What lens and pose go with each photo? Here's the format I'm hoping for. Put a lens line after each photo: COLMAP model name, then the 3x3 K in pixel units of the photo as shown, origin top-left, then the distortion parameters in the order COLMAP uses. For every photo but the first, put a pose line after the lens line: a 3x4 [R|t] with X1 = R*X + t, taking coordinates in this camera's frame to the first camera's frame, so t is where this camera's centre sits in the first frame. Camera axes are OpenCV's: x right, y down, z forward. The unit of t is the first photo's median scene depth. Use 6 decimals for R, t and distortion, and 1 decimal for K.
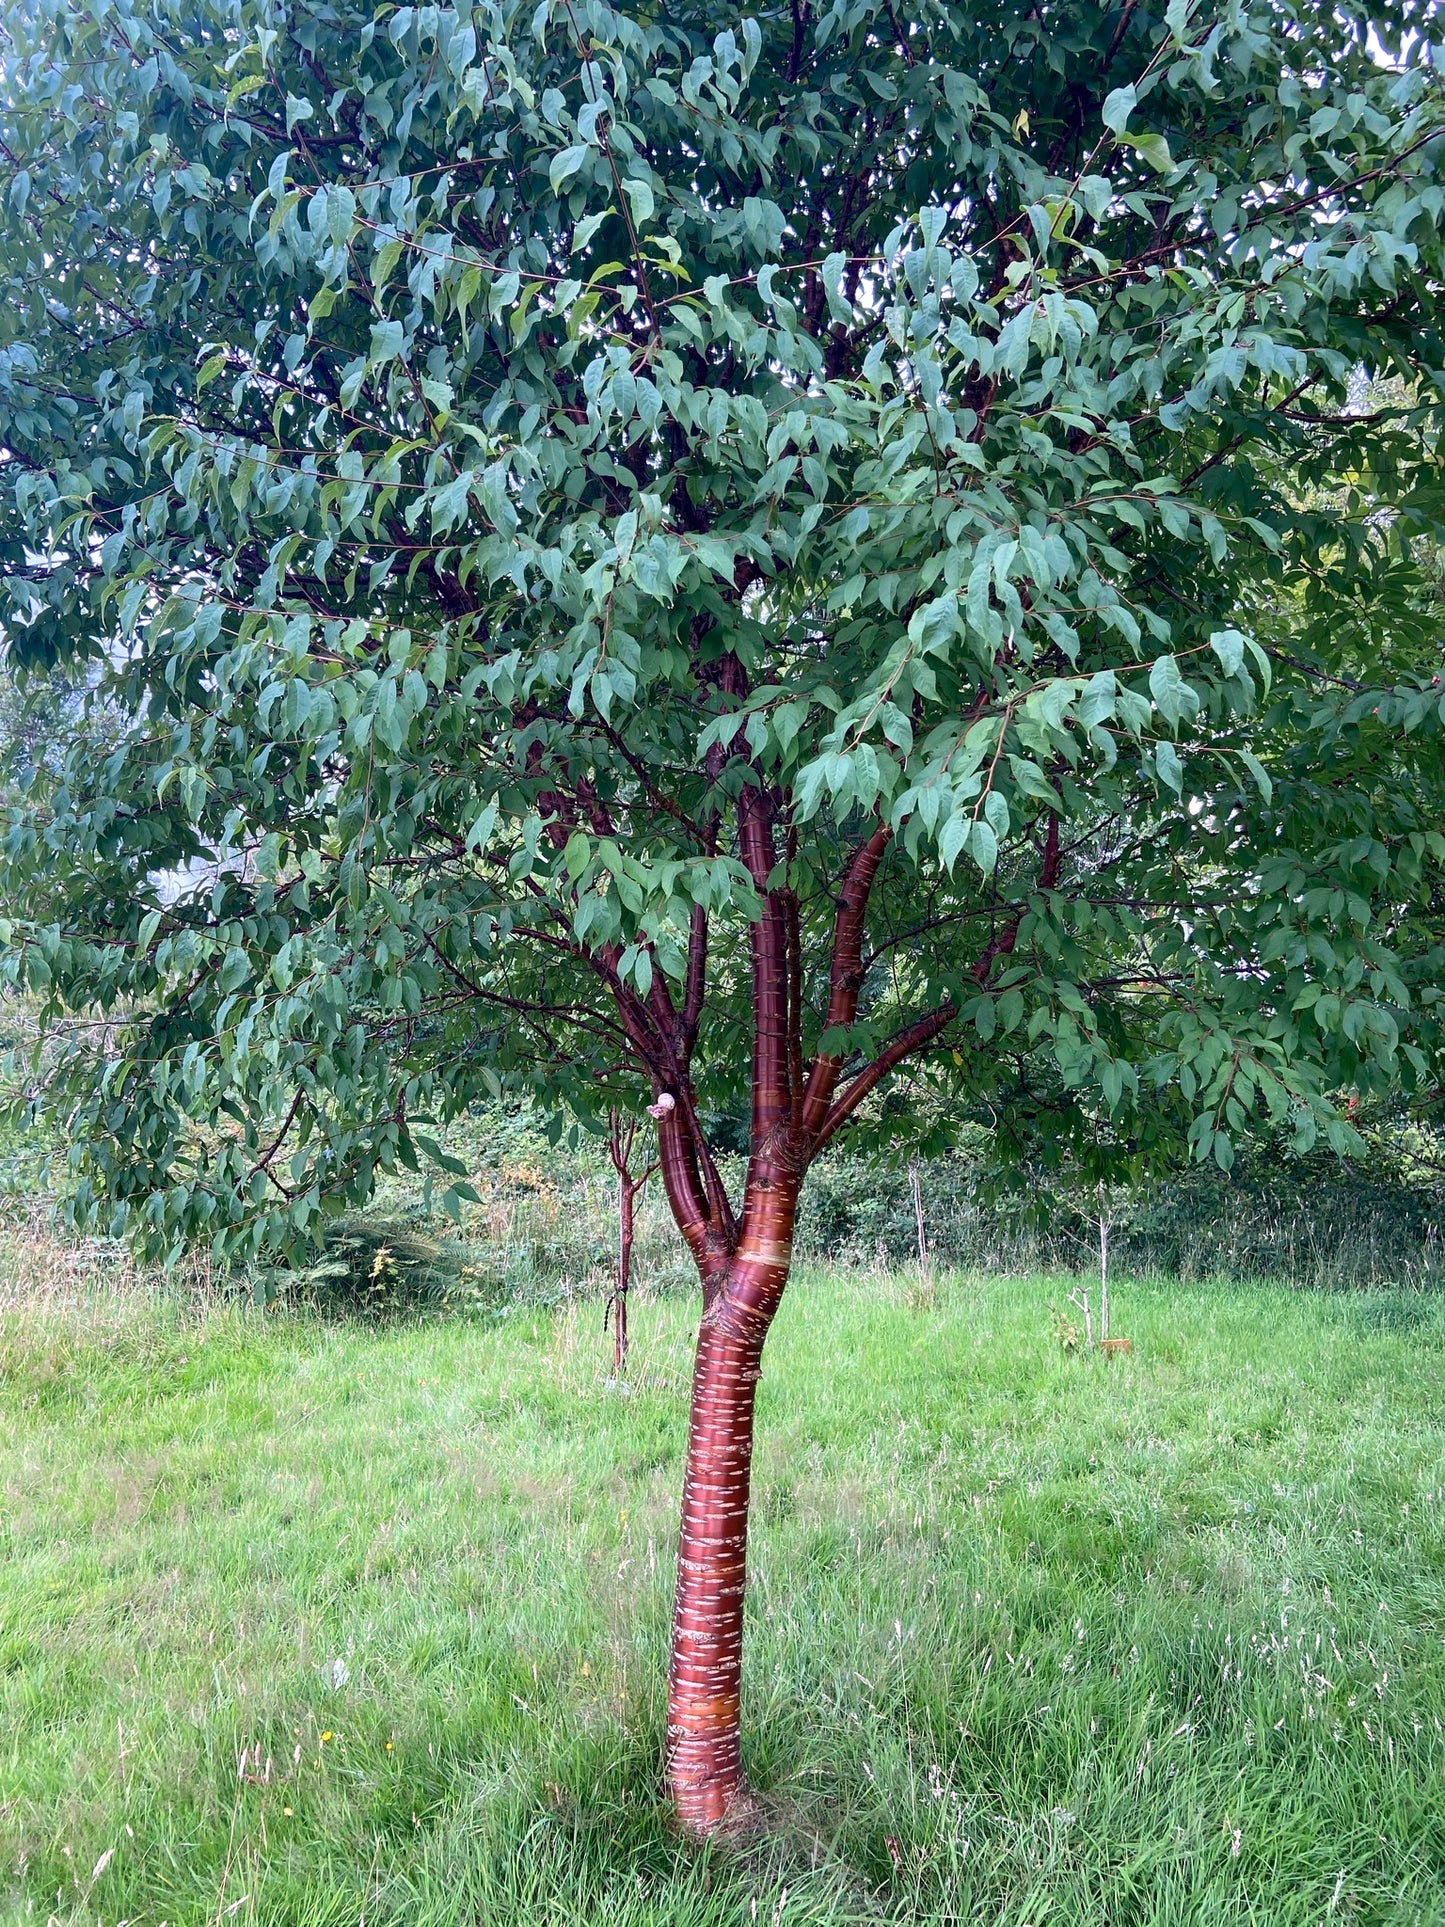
lens RADIAL K [[1609.3, 0, 722.5], [0, 1609.3, 963.5], [0, 0, 1]] dist [0.158705, -0.000337]
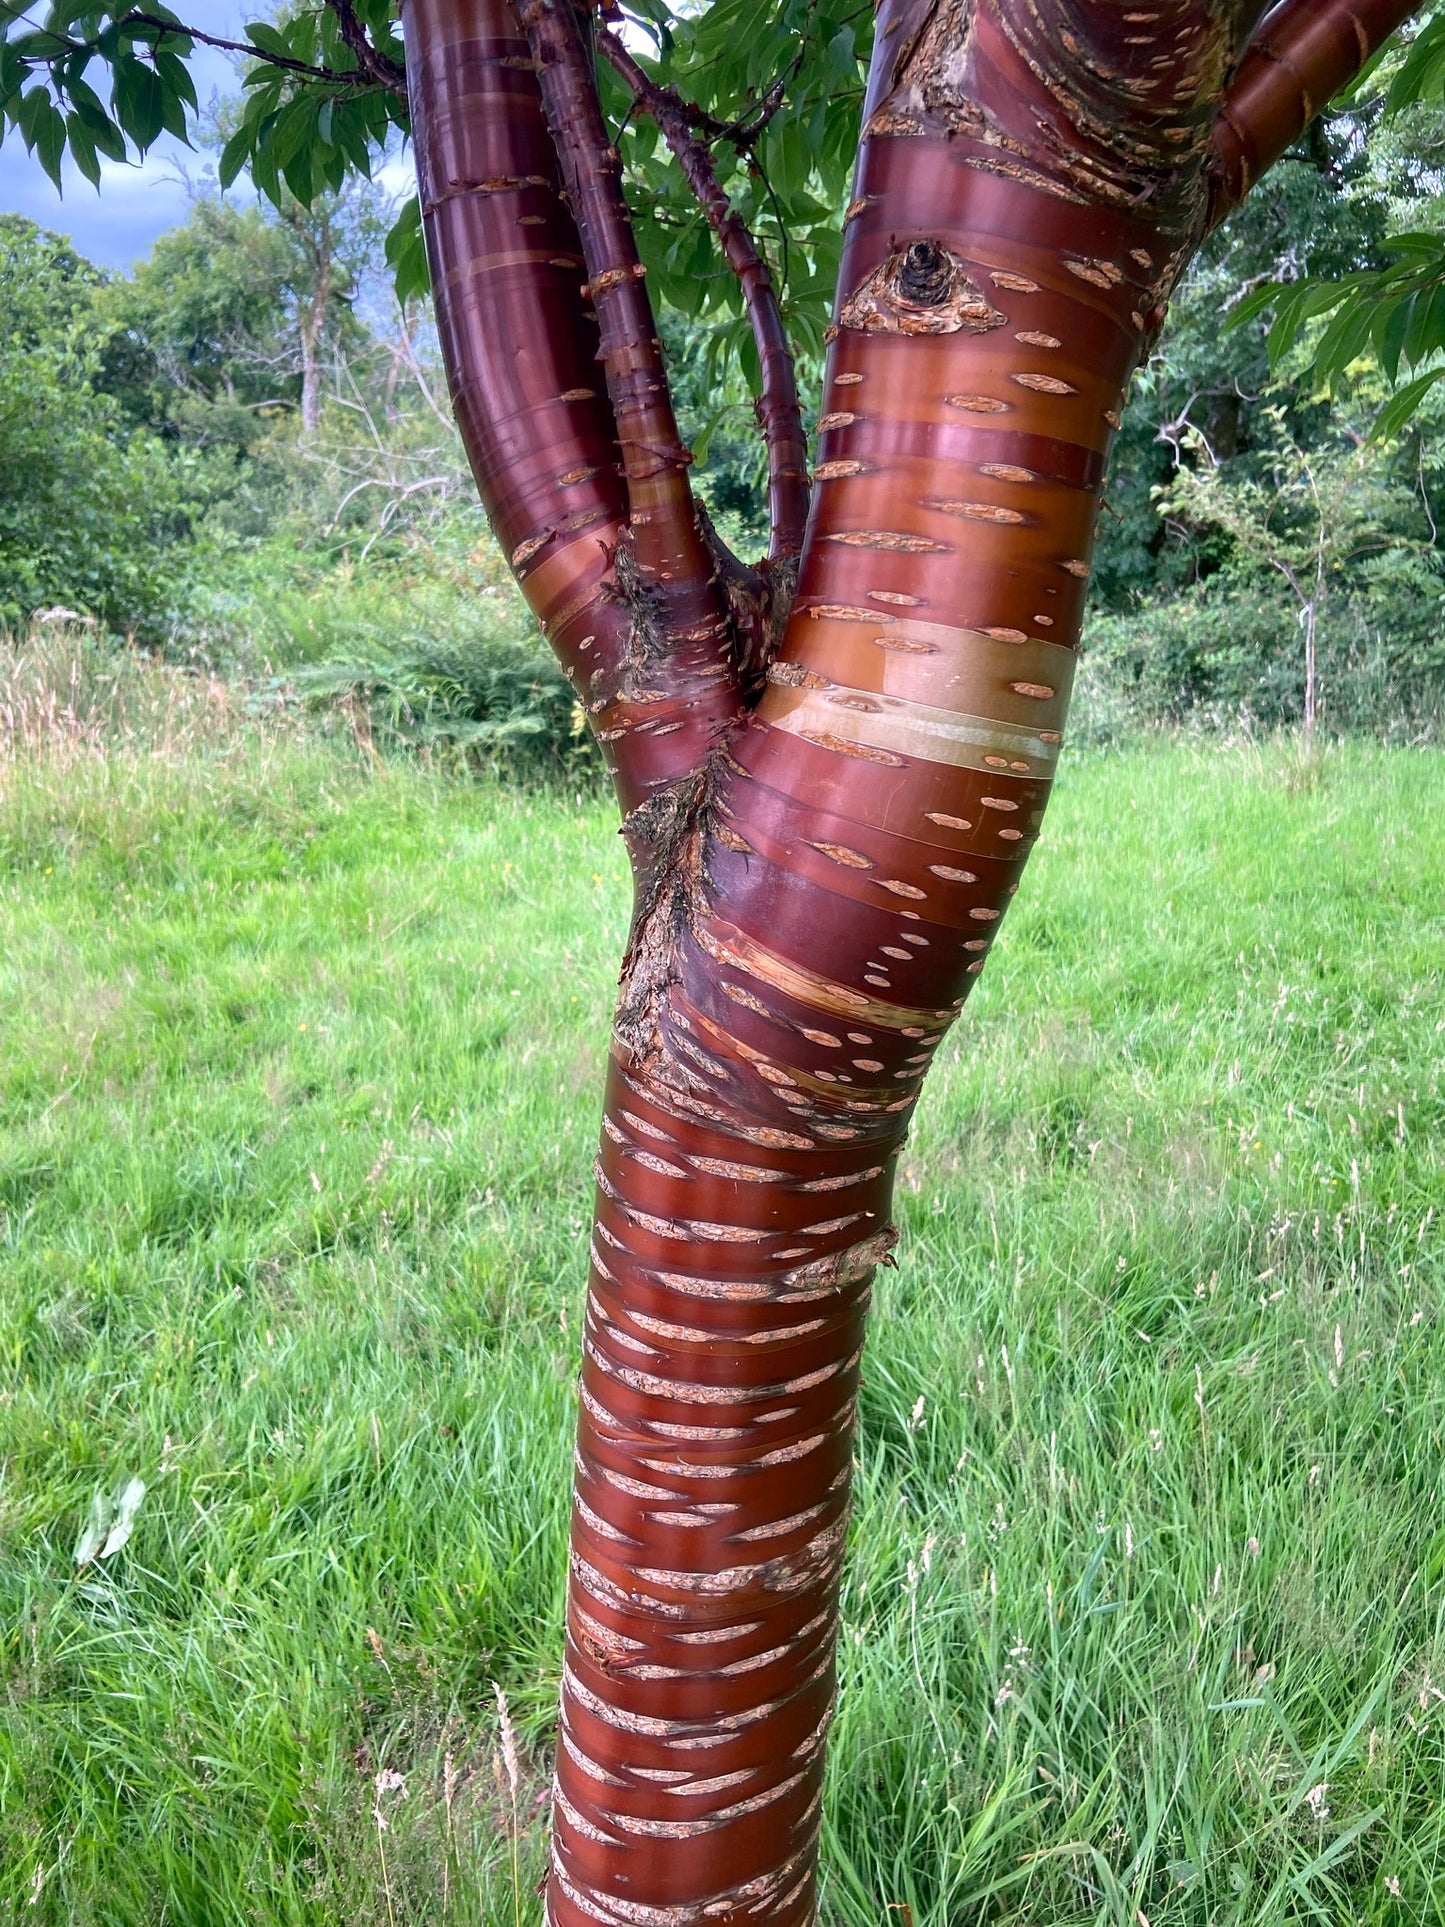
lens RADIAL K [[1609.3, 0, 722.5], [0, 1609.3, 963.5], [0, 0, 1]] dist [0.158705, -0.000337]
pose [[0.979965, 0.049038, -0.193038, 0.021672], [0.015955, 0.946772, 0.321509, 0.077028], [0.198529, -0.318148, 0.927021, 0.423361]]
